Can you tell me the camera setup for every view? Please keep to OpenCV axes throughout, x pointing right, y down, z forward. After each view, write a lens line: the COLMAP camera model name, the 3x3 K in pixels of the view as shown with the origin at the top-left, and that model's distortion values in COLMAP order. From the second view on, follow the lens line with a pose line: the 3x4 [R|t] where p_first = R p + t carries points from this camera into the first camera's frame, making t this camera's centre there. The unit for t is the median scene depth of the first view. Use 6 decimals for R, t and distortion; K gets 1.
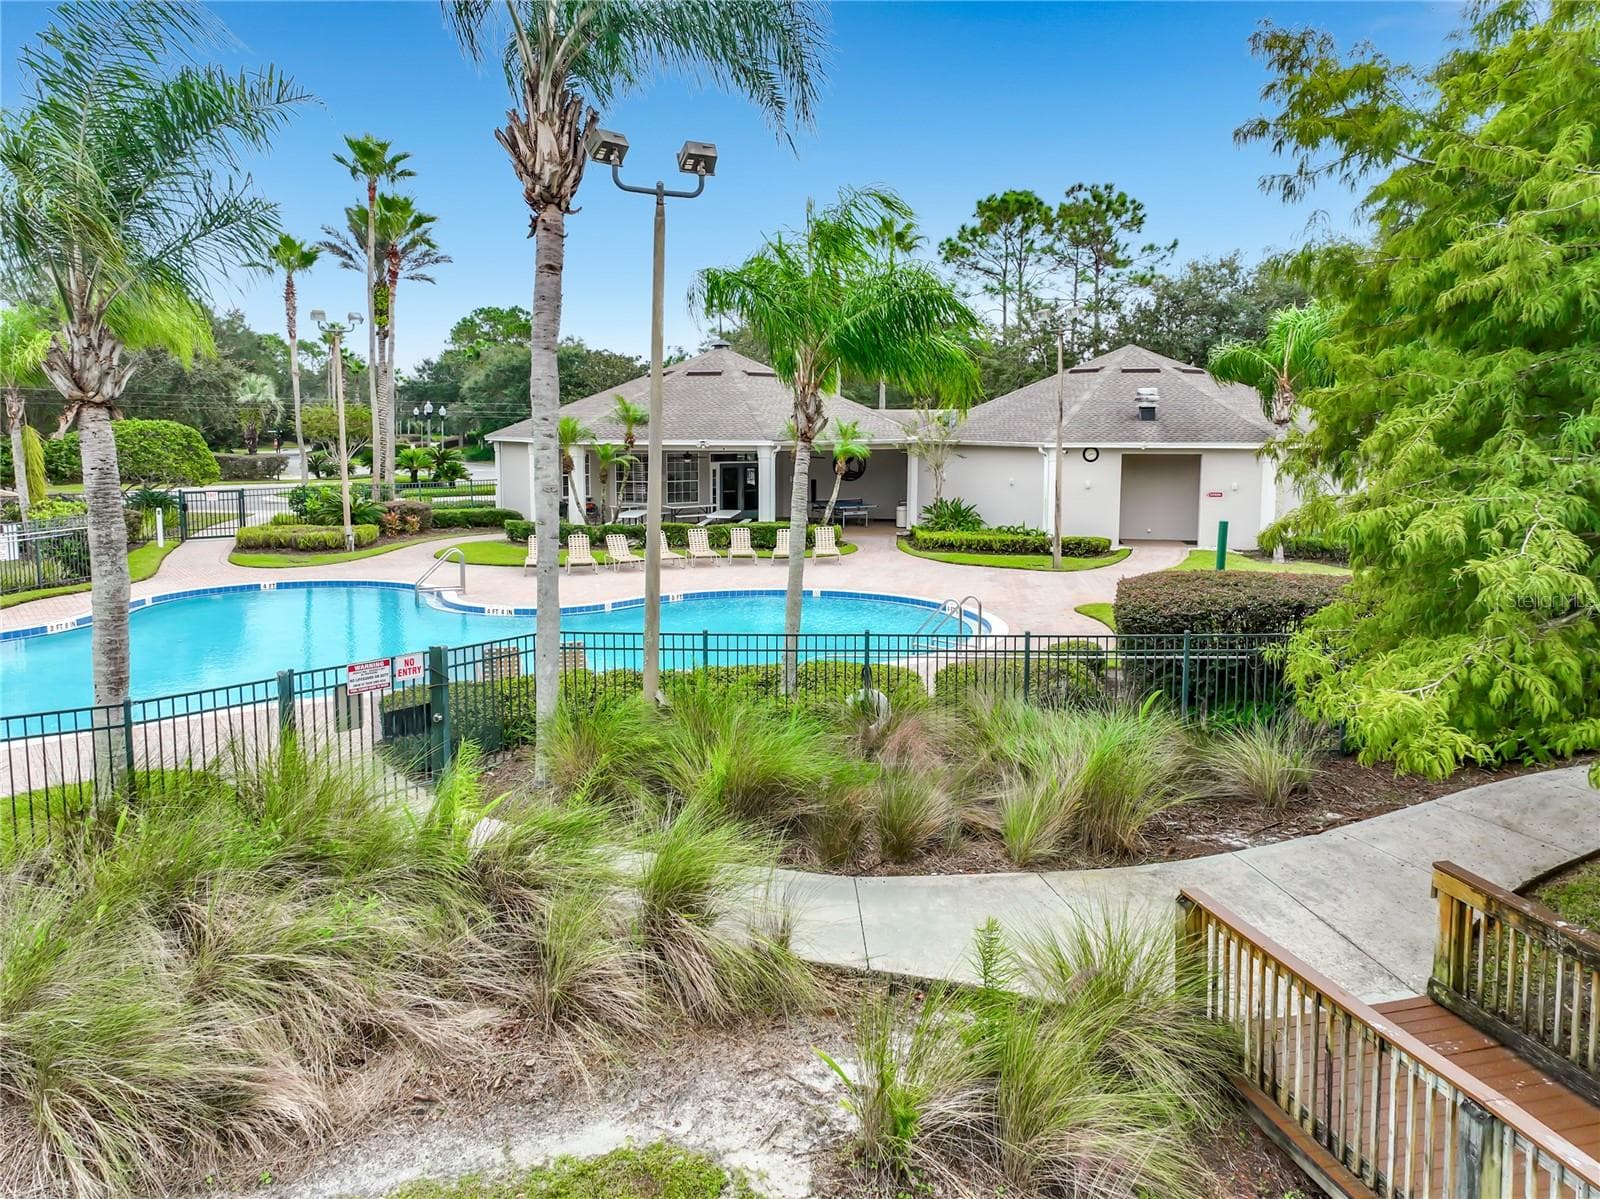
lens RADIAL K [[1180.7, 0, 830.3], [0, 1180.7, 538.4], [0, 0, 1]] dist [0.023846, 0.000242]
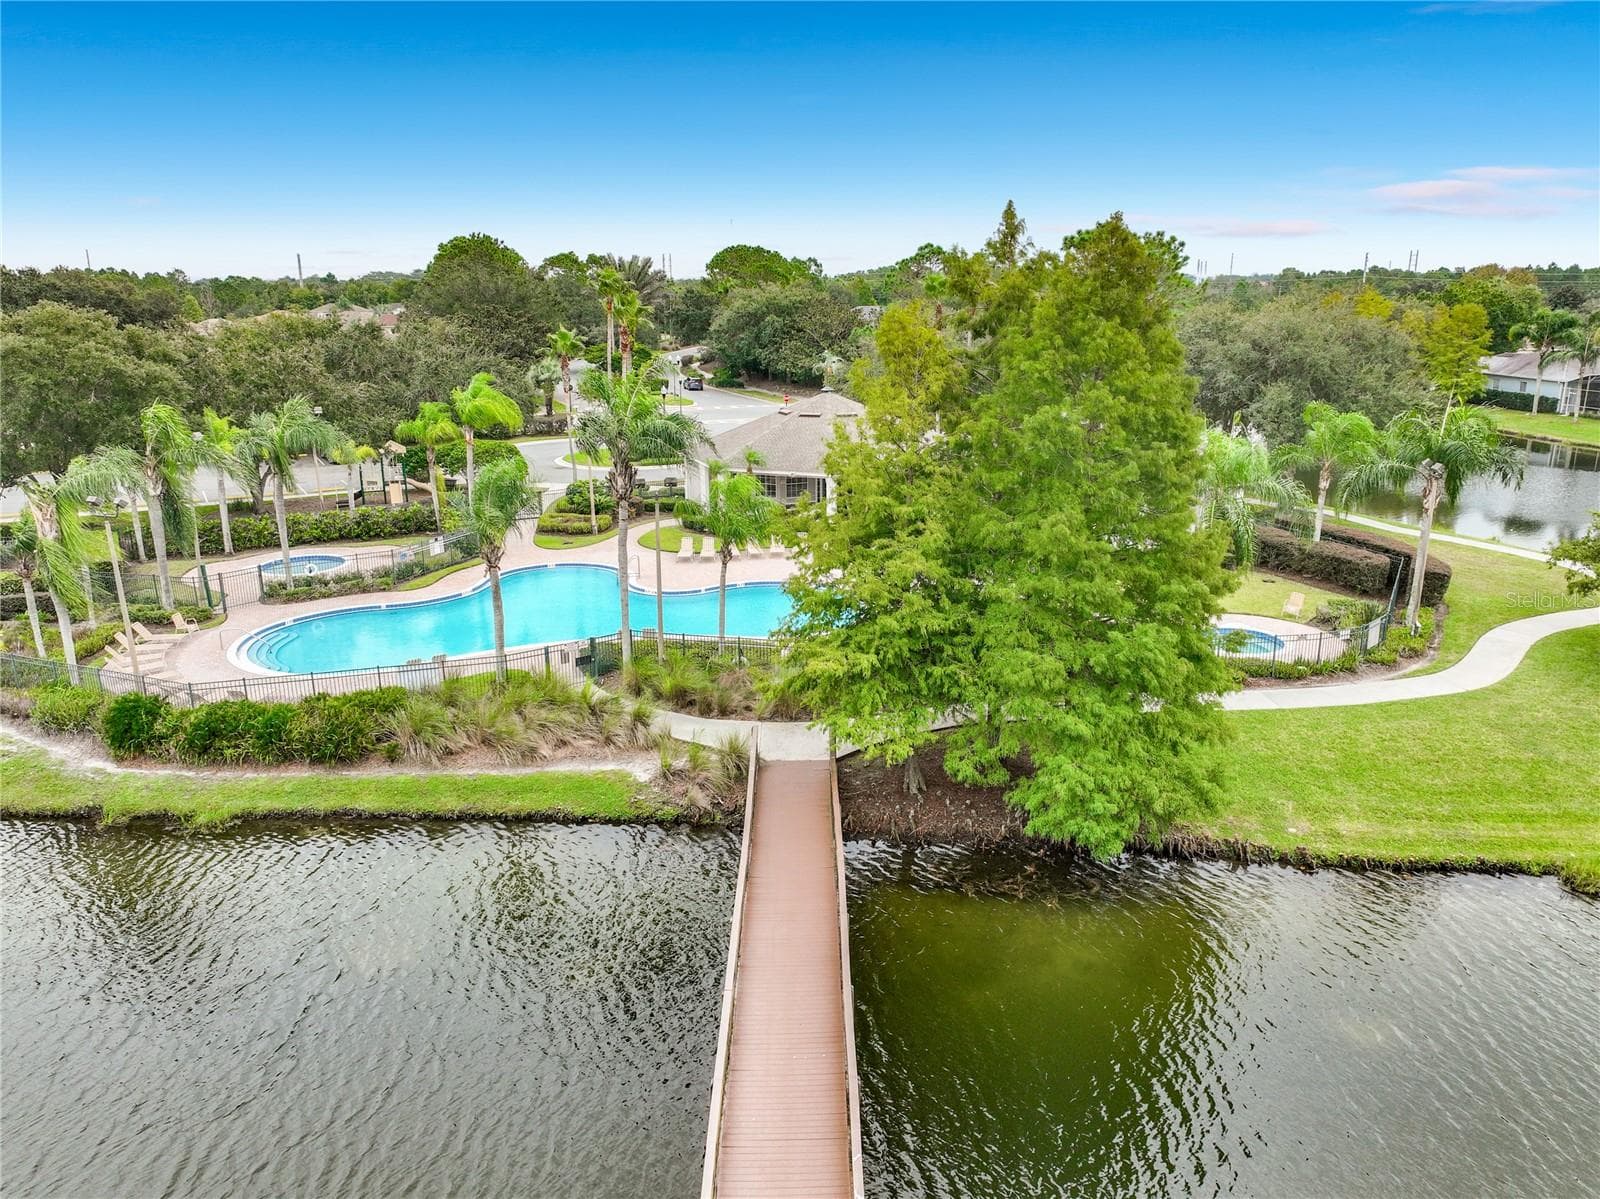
lens RADIAL K [[1174.0, 0, 807.8], [0, 1174.0, 600.6], [0, 0, 1]] dist [0.026693, 0.007888]
pose [[0.969821, 0.053966, -0.237771, 0.965186], [-0.016342, 0.987392, 0.157449, -0.510309], [0.243270, -0.148811, 0.958475, -1.842458]]
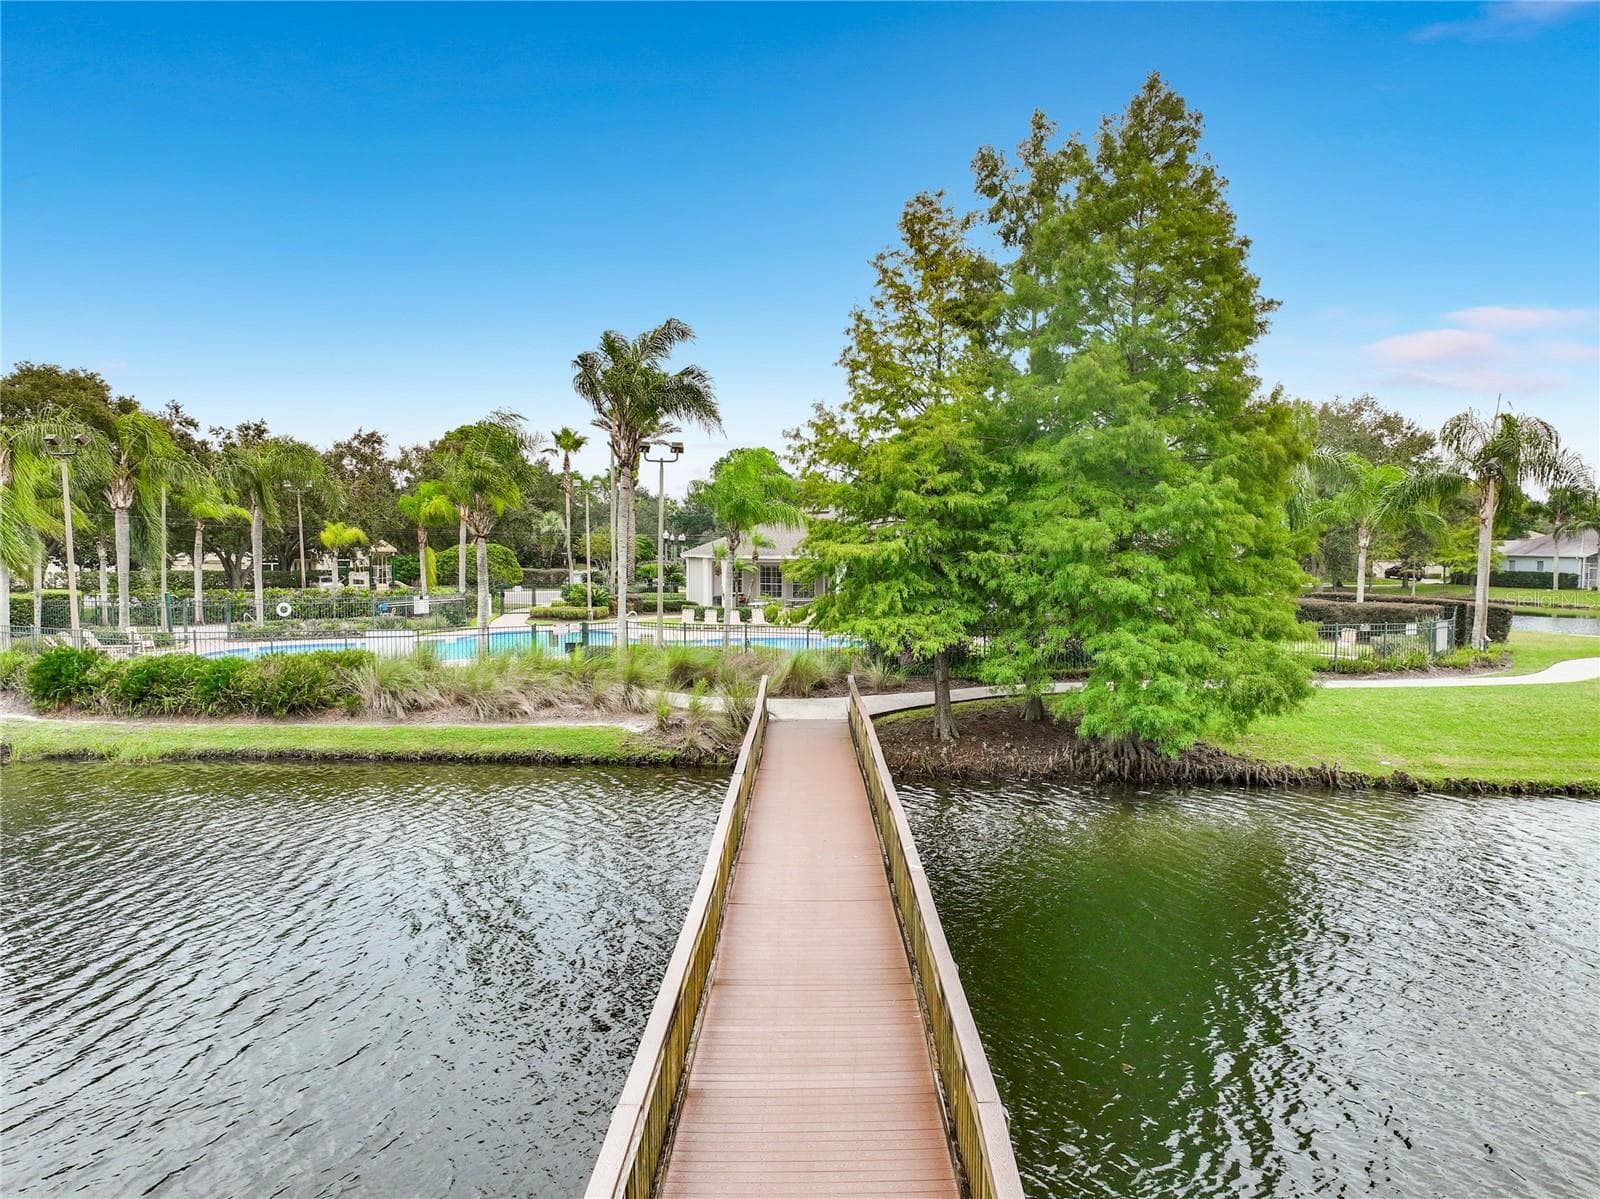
lens RADIAL K [[1201.7, 0, 810.4], [0, 1201.7, 597.9], [0, 0, 1]] dist [0.030171, -0.000452]
pose [[0.970152, 0.008184, -0.242358, 0.905396], [-0.021687, 0.998354, -0.053101, 0.179318], [0.241524, 0.056772, 0.968733, -1.689234]]
